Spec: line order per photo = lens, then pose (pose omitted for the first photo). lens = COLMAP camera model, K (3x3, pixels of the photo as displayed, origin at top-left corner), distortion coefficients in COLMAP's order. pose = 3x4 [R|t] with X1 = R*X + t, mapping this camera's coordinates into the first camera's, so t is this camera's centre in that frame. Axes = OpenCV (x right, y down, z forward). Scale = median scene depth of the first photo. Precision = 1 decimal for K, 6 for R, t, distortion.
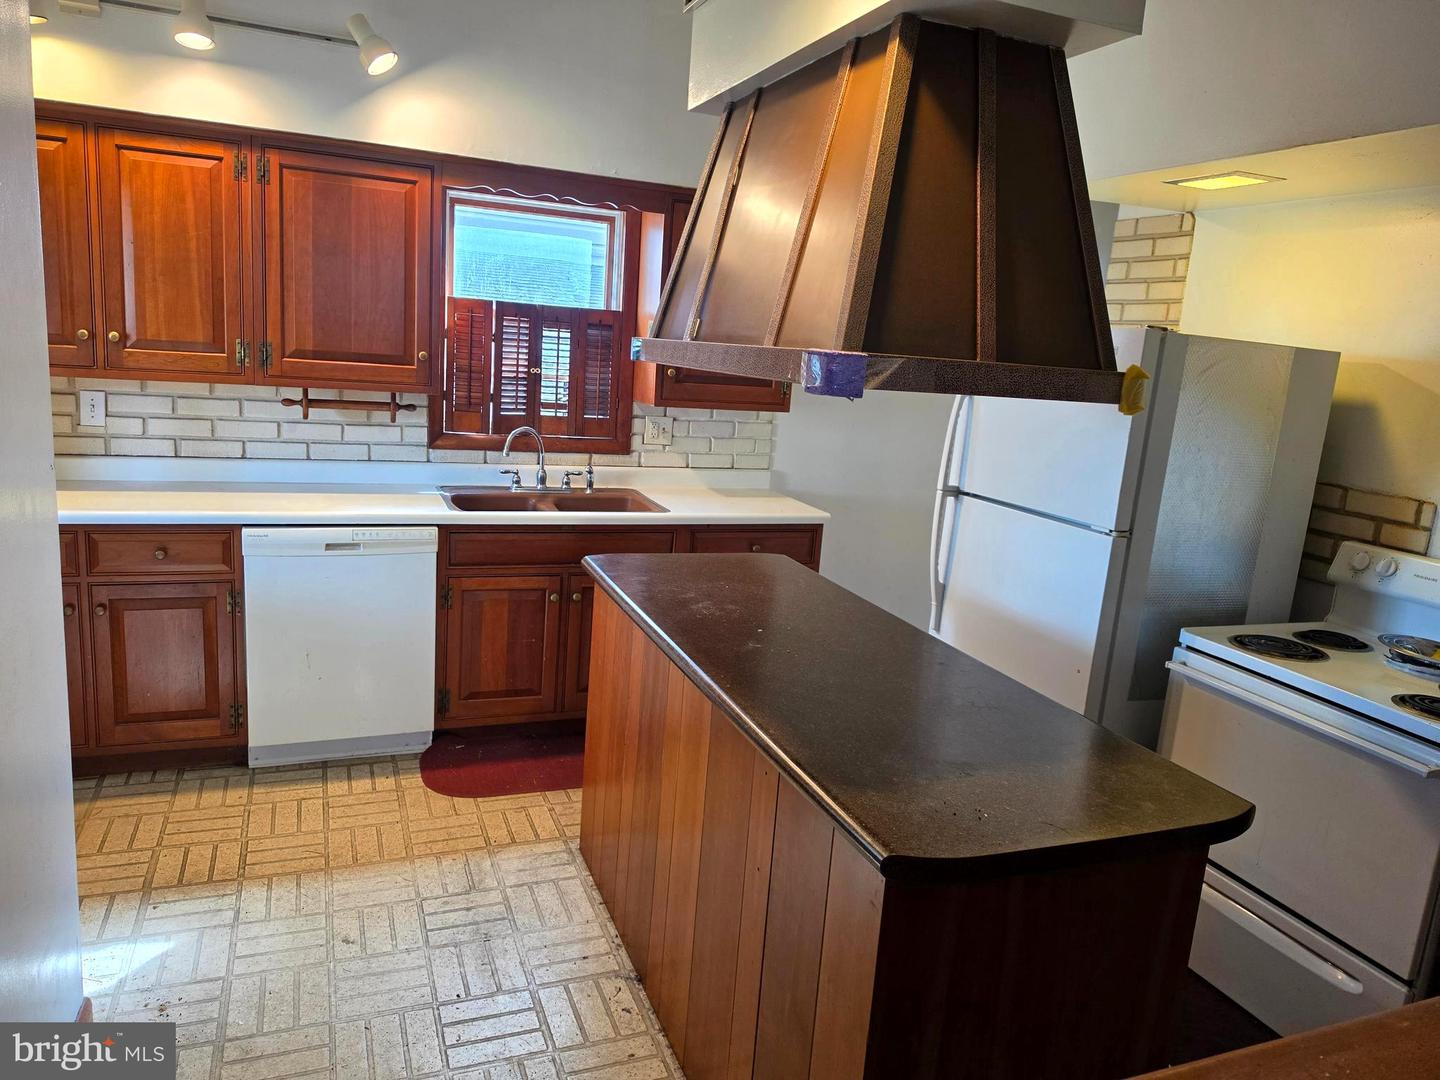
lens RADIAL K [[992.0, 0, 715.8], [0, 992.0, 545.6], [0, 0, 1]] dist [0.104767, -0.179932]
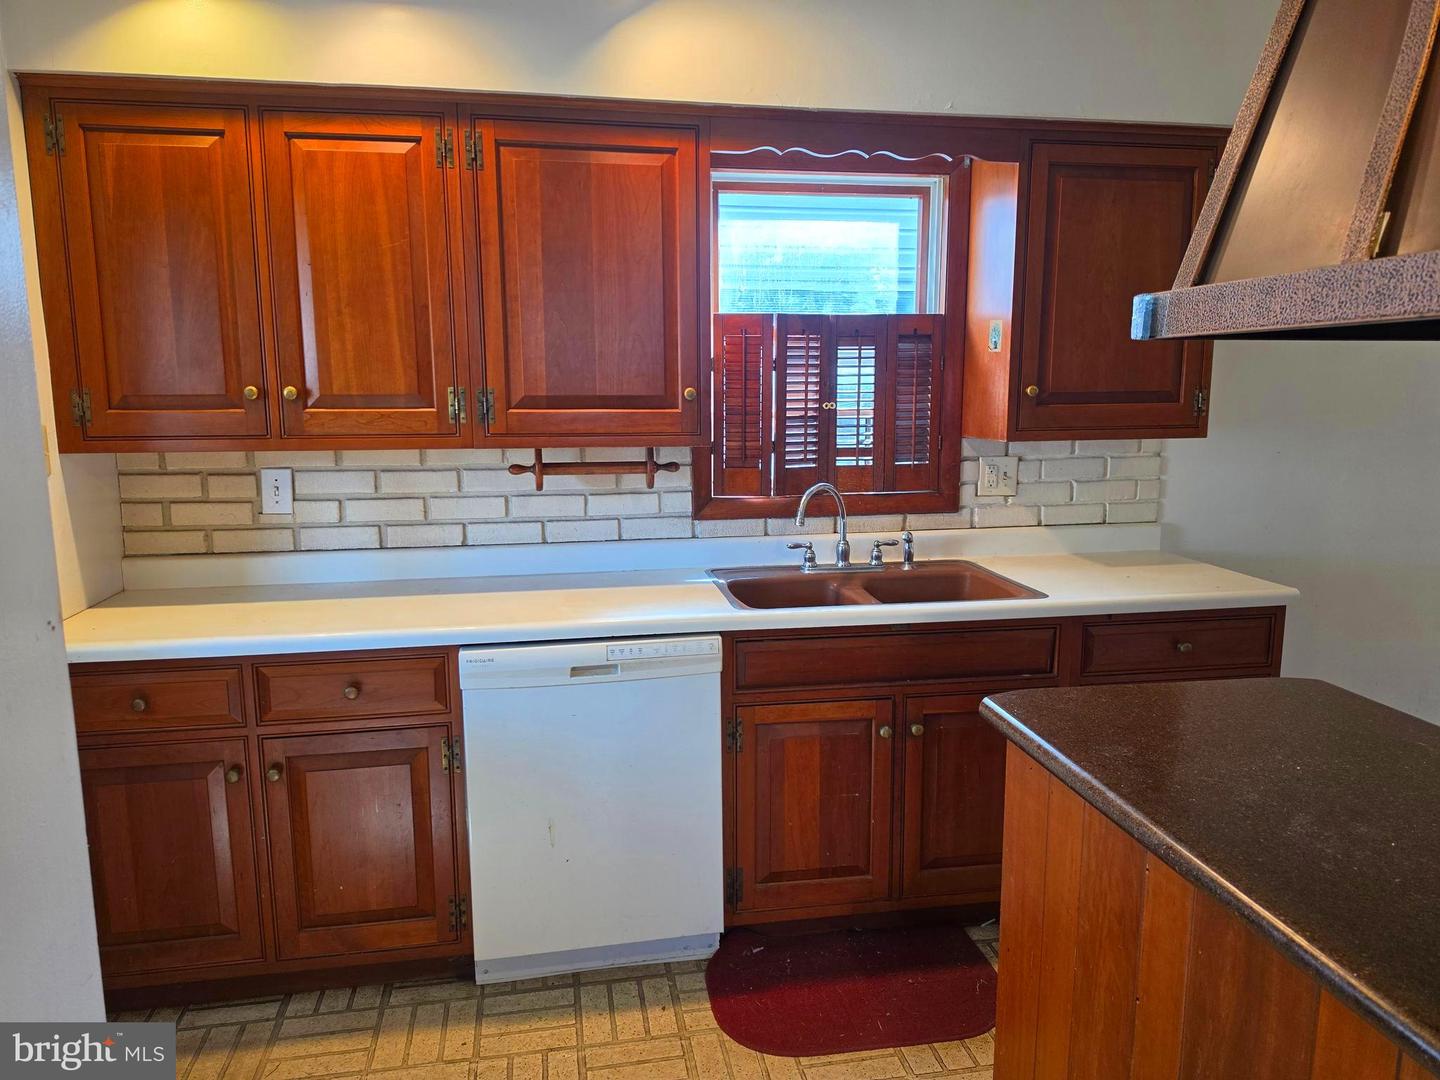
lens RADIAL K [[992.0, 0, 715.8], [0, 992.0, 545.6], [0, 0, 1]] dist [0.104767, -0.179932]
pose [[0.977802, -0.042885, -0.205095, -0.134225], [0.033215, 0.998178, -0.050363, -0.044785], [0.206882, 0.042433, 0.977445, 0.315888]]
